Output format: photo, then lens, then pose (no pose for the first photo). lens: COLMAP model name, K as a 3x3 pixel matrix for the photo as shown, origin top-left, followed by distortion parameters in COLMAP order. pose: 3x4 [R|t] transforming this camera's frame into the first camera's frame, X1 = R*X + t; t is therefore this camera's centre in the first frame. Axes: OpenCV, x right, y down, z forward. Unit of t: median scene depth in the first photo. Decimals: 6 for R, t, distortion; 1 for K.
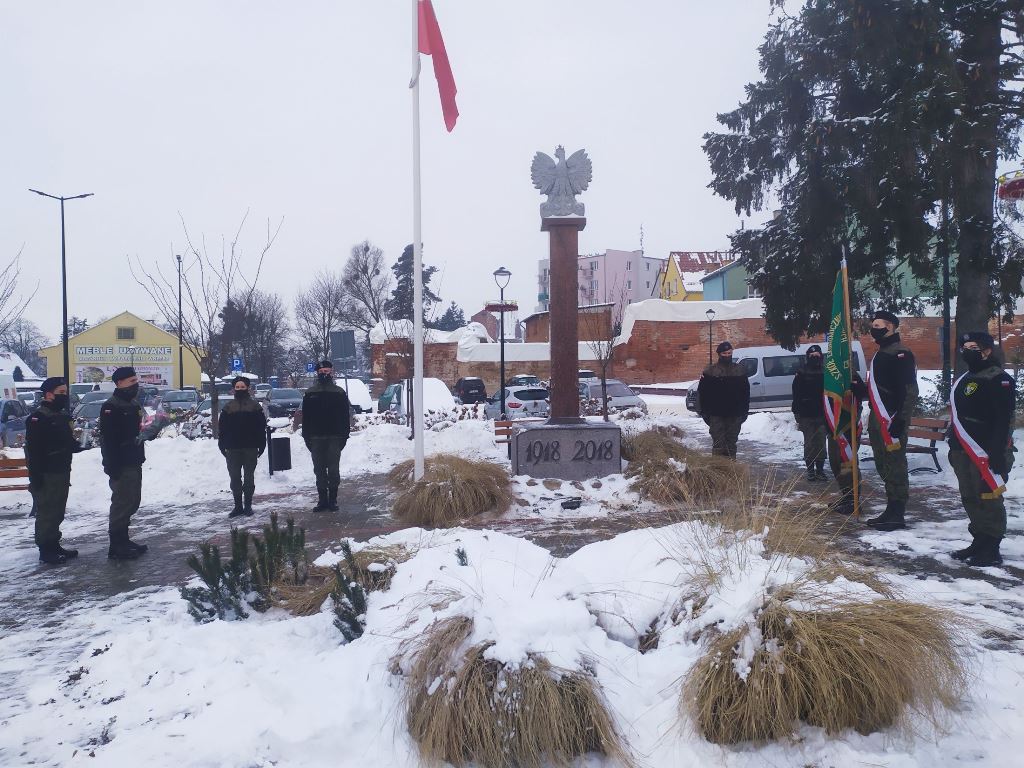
lens RADIAL K [[769.7, 0, 518.4], [0, 769.7, 374.1], [0, 0, 1]] dist [0.064217, -0.047236]
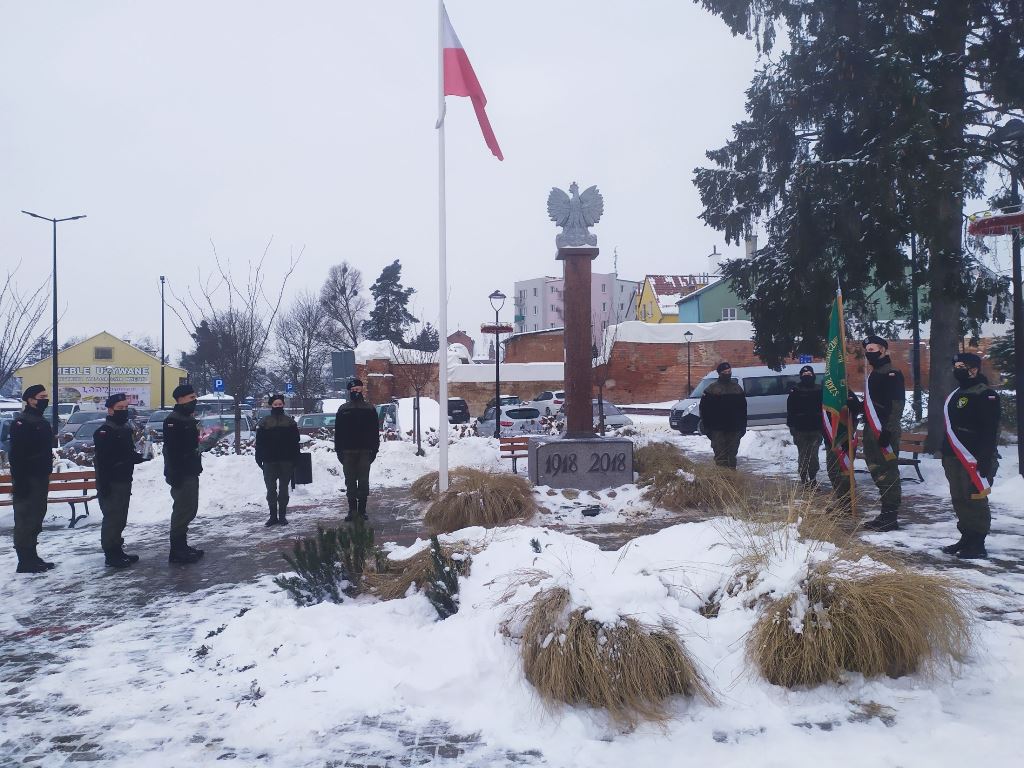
lens RADIAL K [[769.7, 0, 518.3], [0, 769.7, 367.2], [0, 0, 1]] dist [0.064217, -0.047236]
pose [[0.999352, 0.002038, 0.035931, -0.063049], [-0.000736, 0.999343, -0.036225, 0.004650], [-0.035981, 0.036175, 0.998698, -0.073826]]
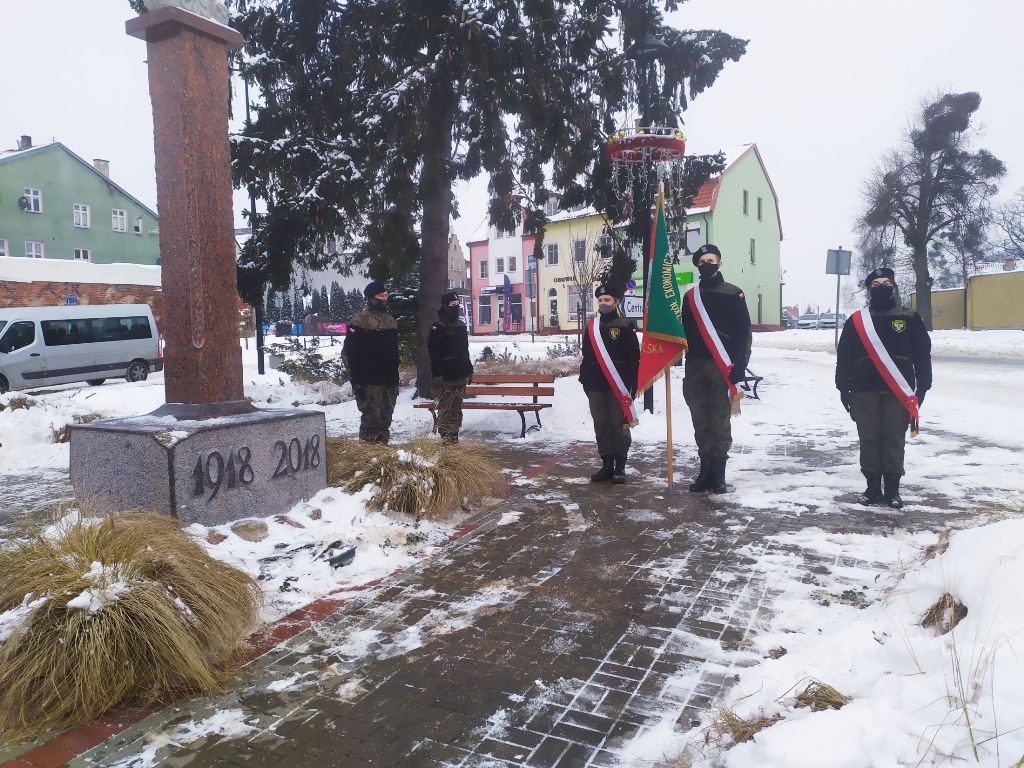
lens RADIAL K [[769.7, 0, 510.5], [0, 769.7, 363.3], [0, 0, 1]] dist [0.064217, -0.047236]
pose [[0.514775, -0.033288, 0.856679, -0.290562], [0.017293, 0.999446, 0.028444, 0.016502], [-0.857151, 0.000172, 0.515065, 0.535903]]
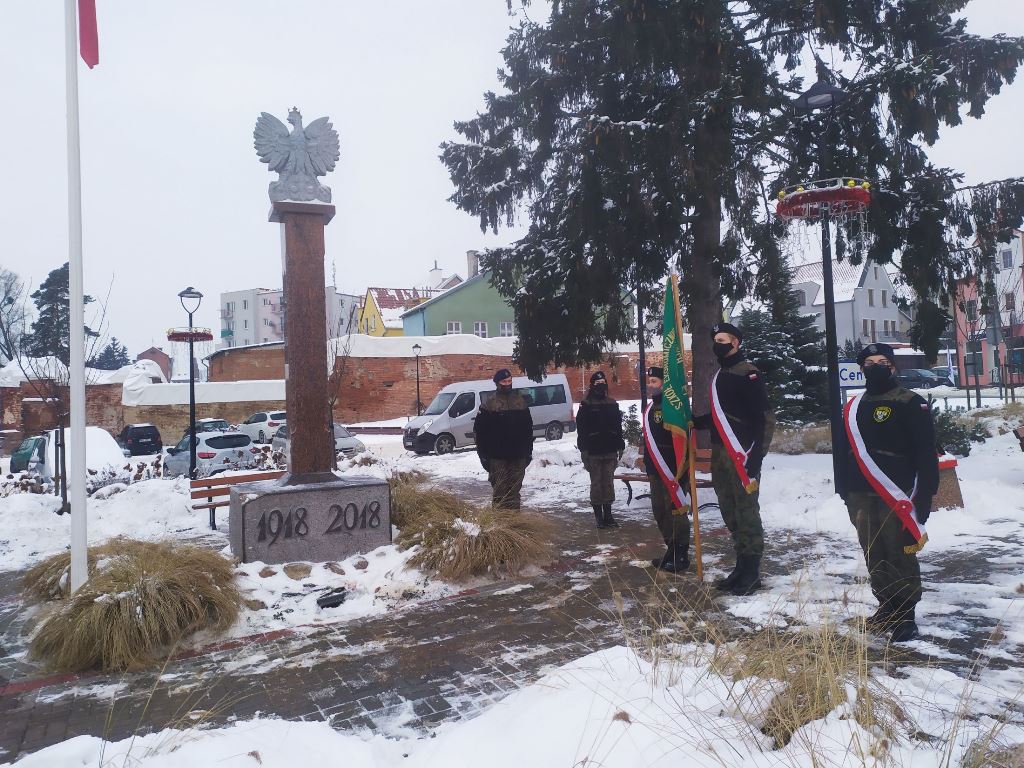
lens RADIAL K [[769.7, 0, 513.1], [0, 769.7, 366.8], [0, 0, 1]] dist [0.064217, -0.047236]
pose [[0.925117, -0.008754, 0.379582, -0.038724], [0.031338, 0.998084, -0.053357, 0.000587], [-0.378387, 0.061257, 0.923618, 0.239027]]
